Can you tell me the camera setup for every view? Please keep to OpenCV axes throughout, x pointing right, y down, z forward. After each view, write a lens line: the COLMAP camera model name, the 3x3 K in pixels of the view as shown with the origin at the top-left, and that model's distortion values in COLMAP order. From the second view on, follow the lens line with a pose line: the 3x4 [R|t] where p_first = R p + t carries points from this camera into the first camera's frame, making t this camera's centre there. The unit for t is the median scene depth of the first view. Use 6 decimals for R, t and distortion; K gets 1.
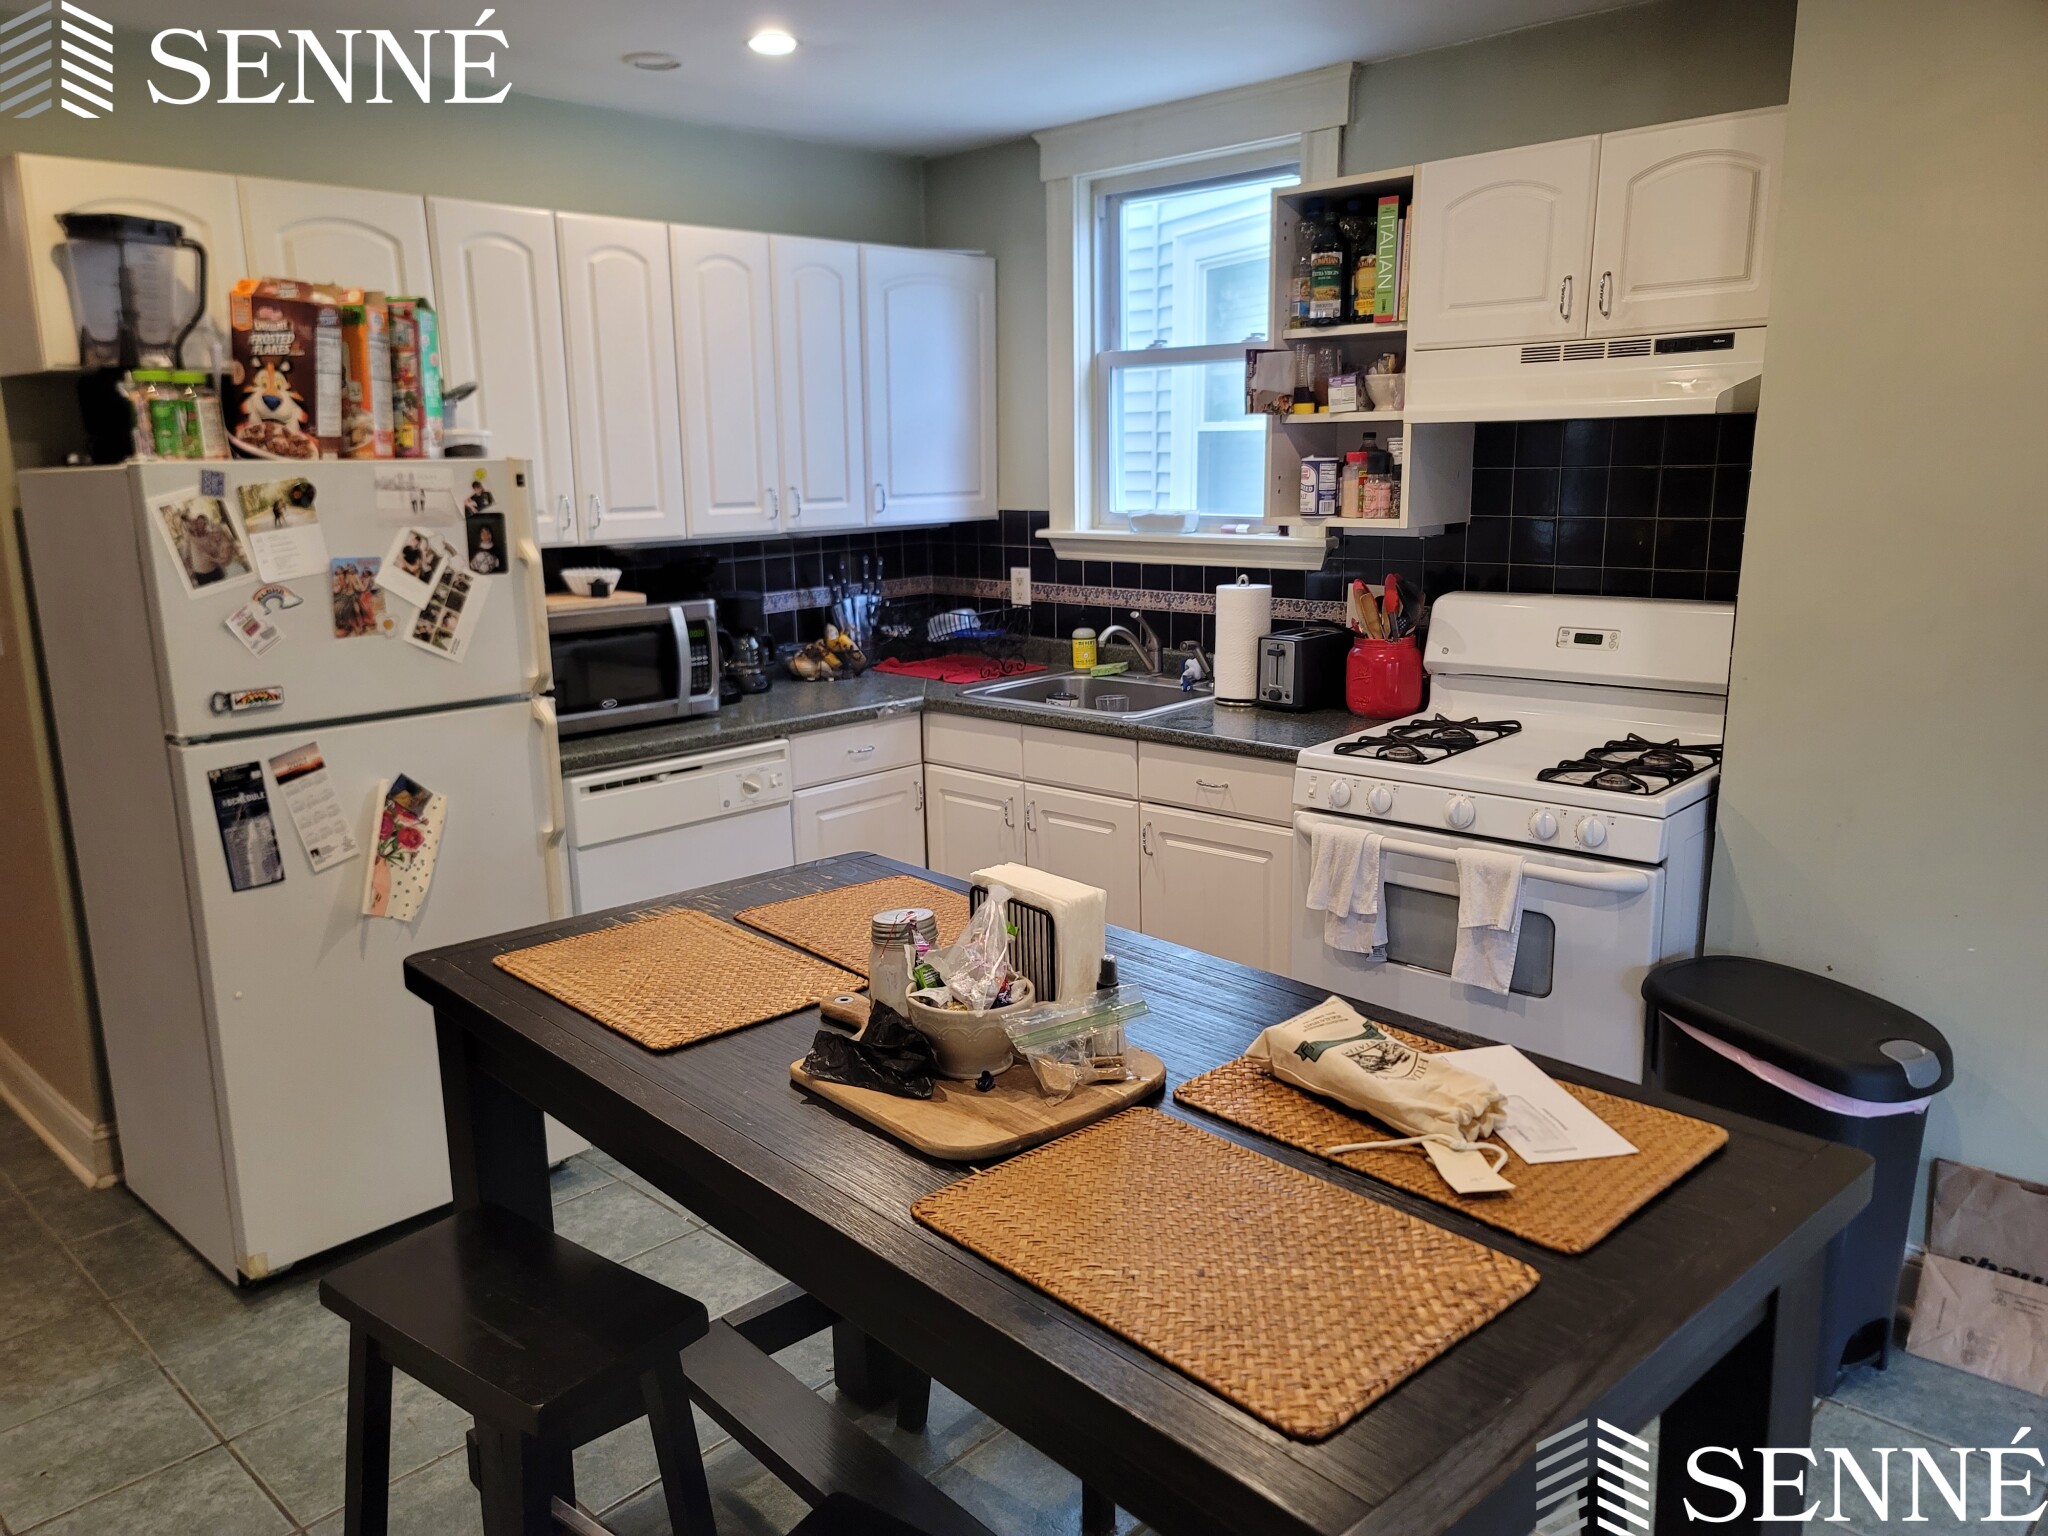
lens RADIAL K [[1499.7, 0, 1026.3], [0, 1499.7, 762.1], [0, 0, 1]] dist [0.063958, -0.037073]
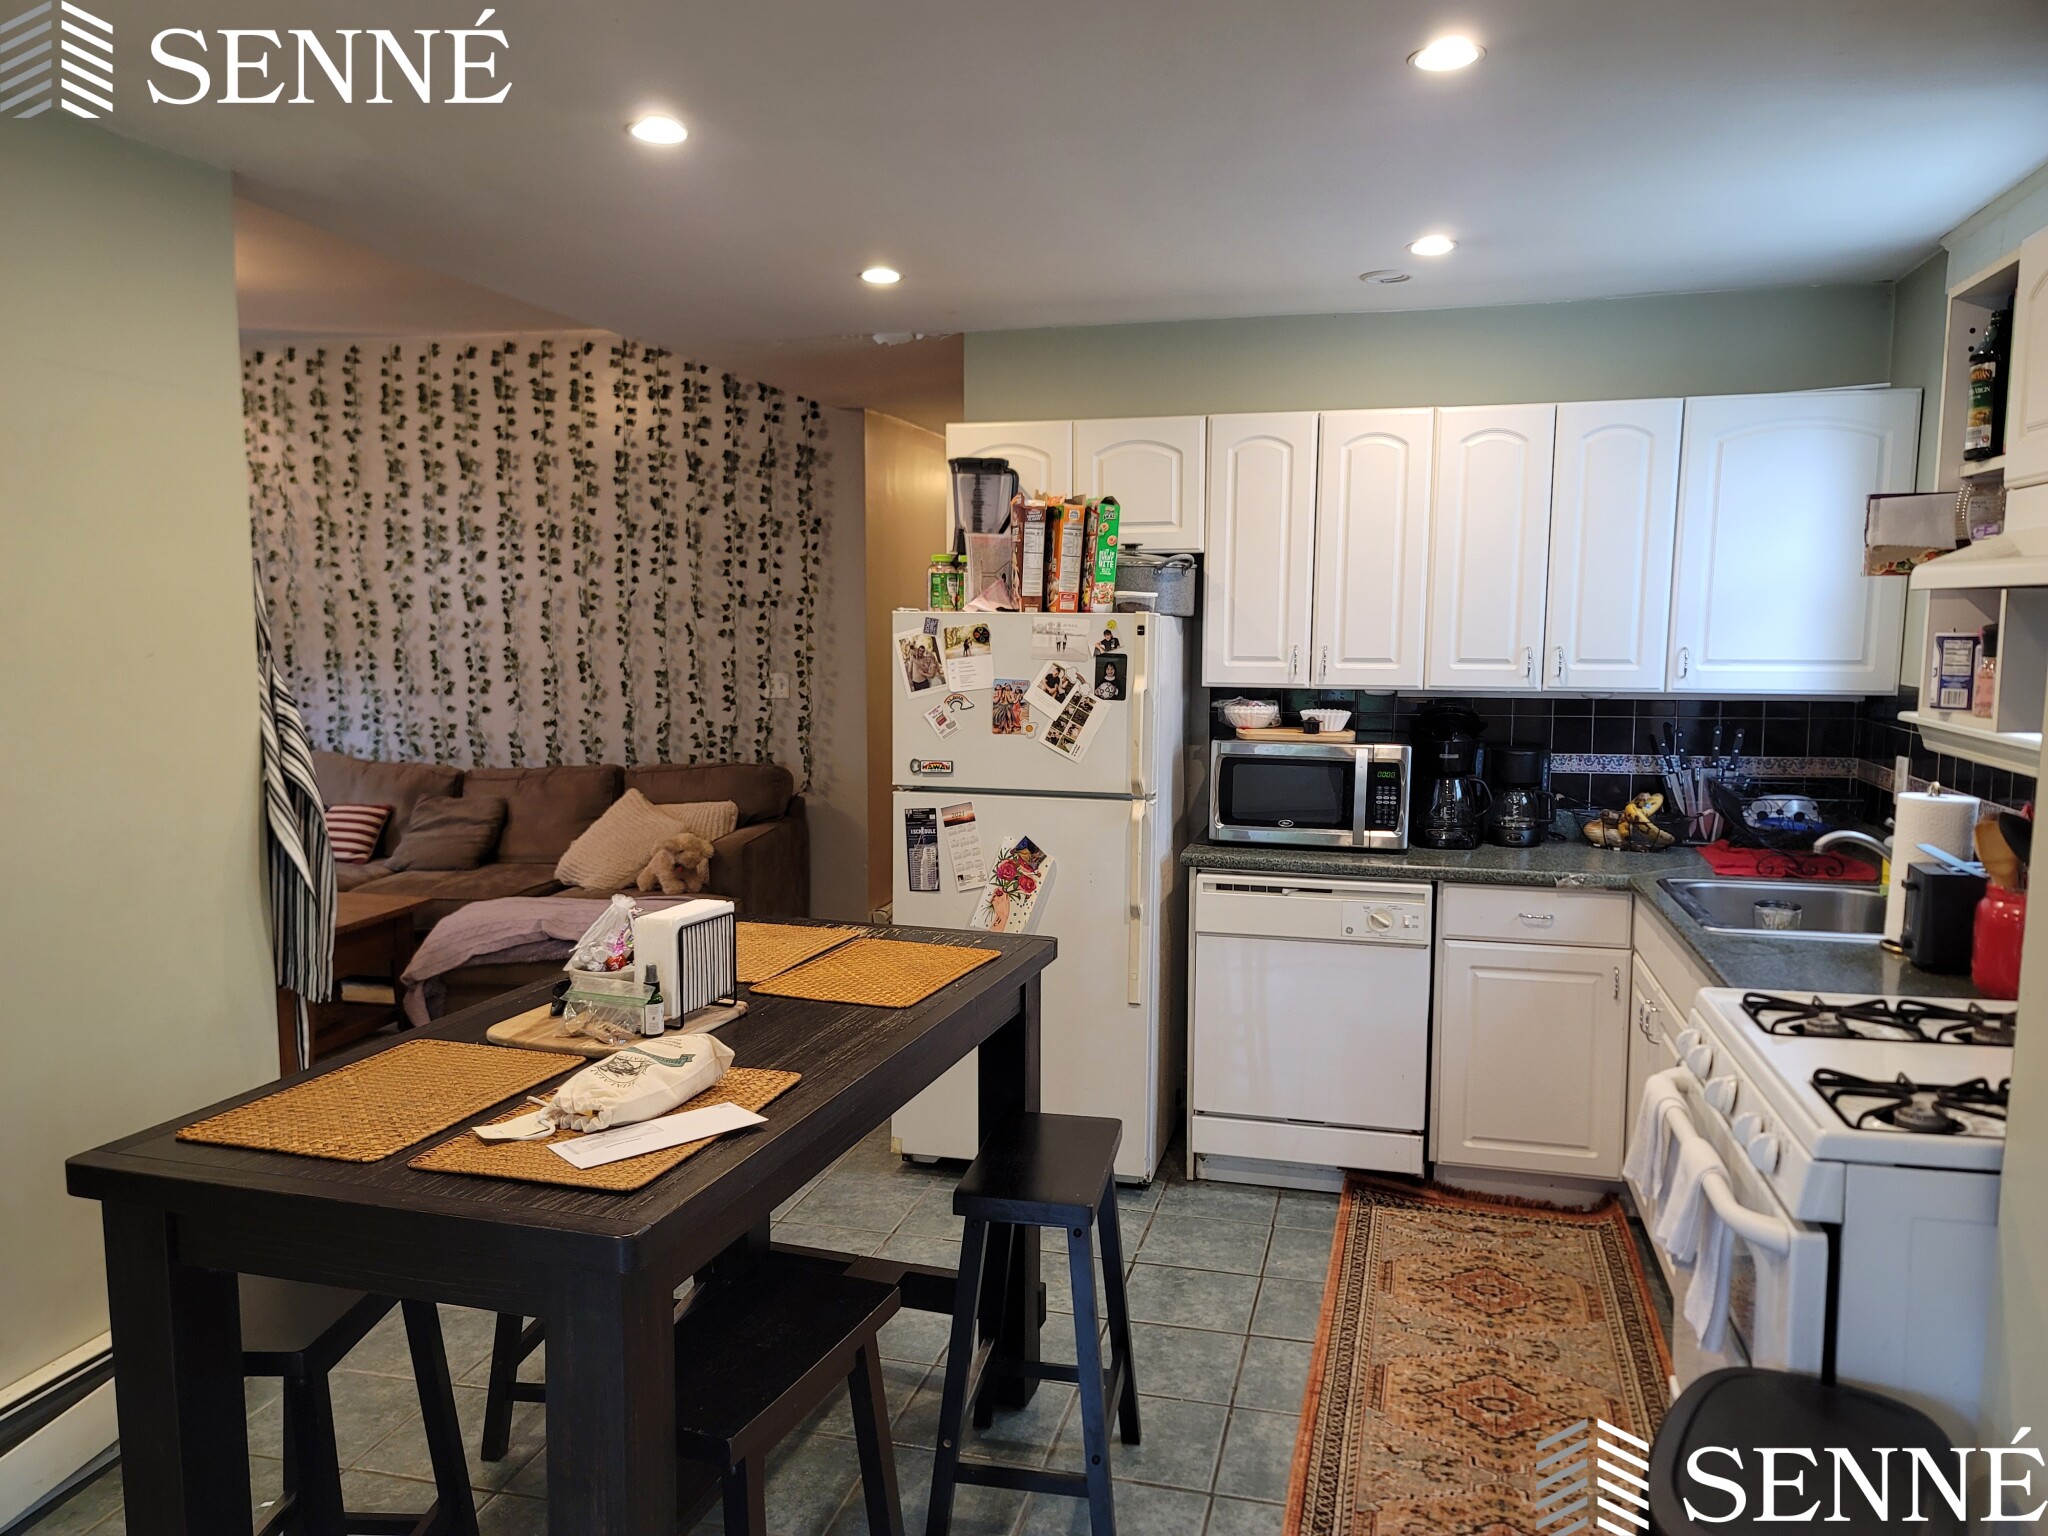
lens RADIAL K [[1499.7, 0, 1019.0], [0, 1499.7, 770.6], [0, 0, 1]] dist [0.063958, -0.037073]
pose [[0.497303, 0.111519, -0.860380, 0.753074], [-0.190651, 0.981510, 0.017023, -0.072952], [0.846370, 0.155567, 0.509369, 0.286799]]
